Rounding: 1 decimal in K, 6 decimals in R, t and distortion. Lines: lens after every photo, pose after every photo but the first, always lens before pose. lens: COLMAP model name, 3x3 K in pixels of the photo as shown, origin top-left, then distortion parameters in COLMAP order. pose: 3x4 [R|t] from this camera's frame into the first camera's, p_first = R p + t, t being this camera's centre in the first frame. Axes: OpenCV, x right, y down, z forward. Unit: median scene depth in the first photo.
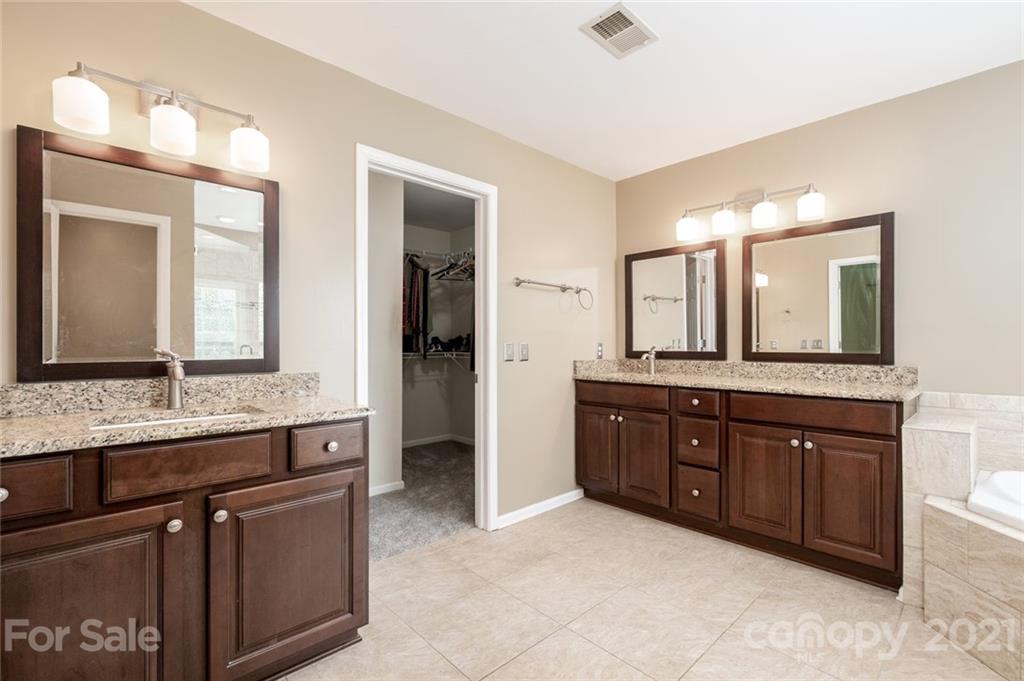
lens RADIAL K [[449.1, 0, 509.8], [0, 449.1, 337.6], [0, 0, 1]] dist [0.000303, 0.000015]
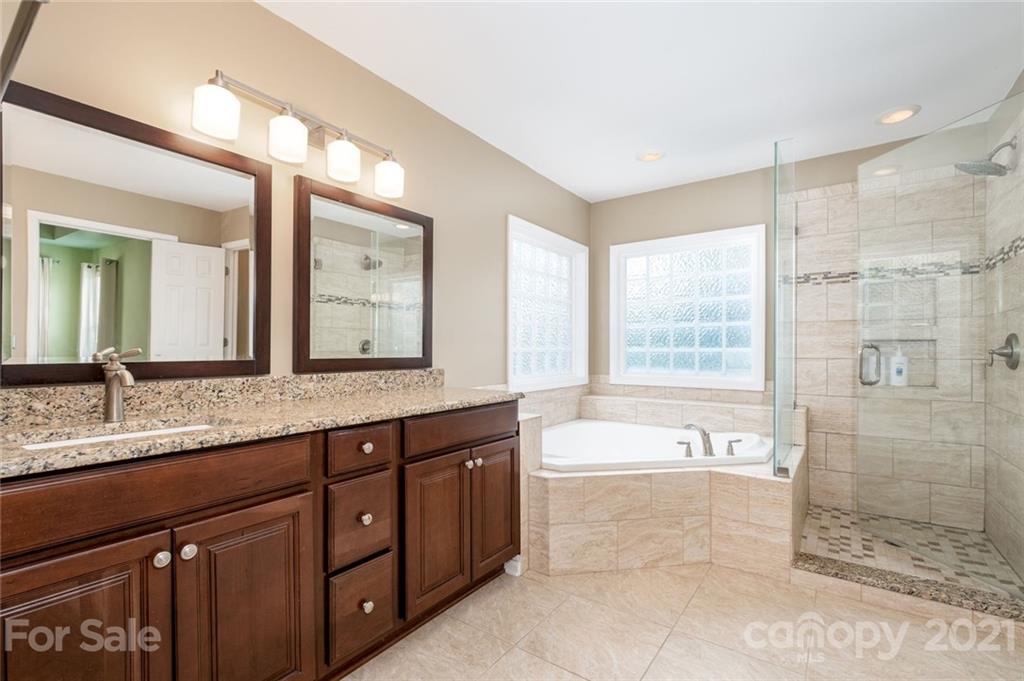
lens RADIAL K [[453.1, 0, 514.8], [0, 453.1, 353.2], [0, 0, 1]] dist [-0.000109, 0.000001]
pose [[-0.188206, -0.006481, 0.982108, -0.171141], [-0.013143, 0.999905, 0.004080, 0.017847], [-0.982042, -0.012140, -0.188274, 0.869853]]
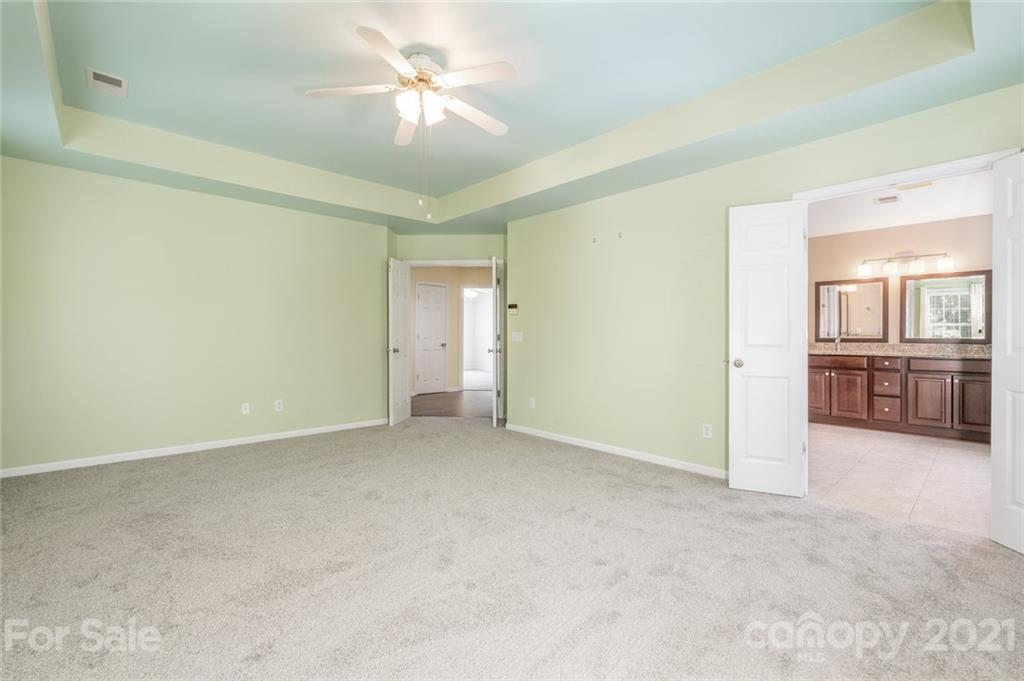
lens RADIAL K [[436.1, 0, 515.2], [0, 436.1, 329.8], [0, 0, 1]] dist [-0.000493, 0.000115]
pose [[0.999946, 0.002725, 0.009992, -1.151998], [-0.002770, 0.999987, 0.004396, -0.006748], [-0.009980, -0.004423, 0.999940, -0.831708]]
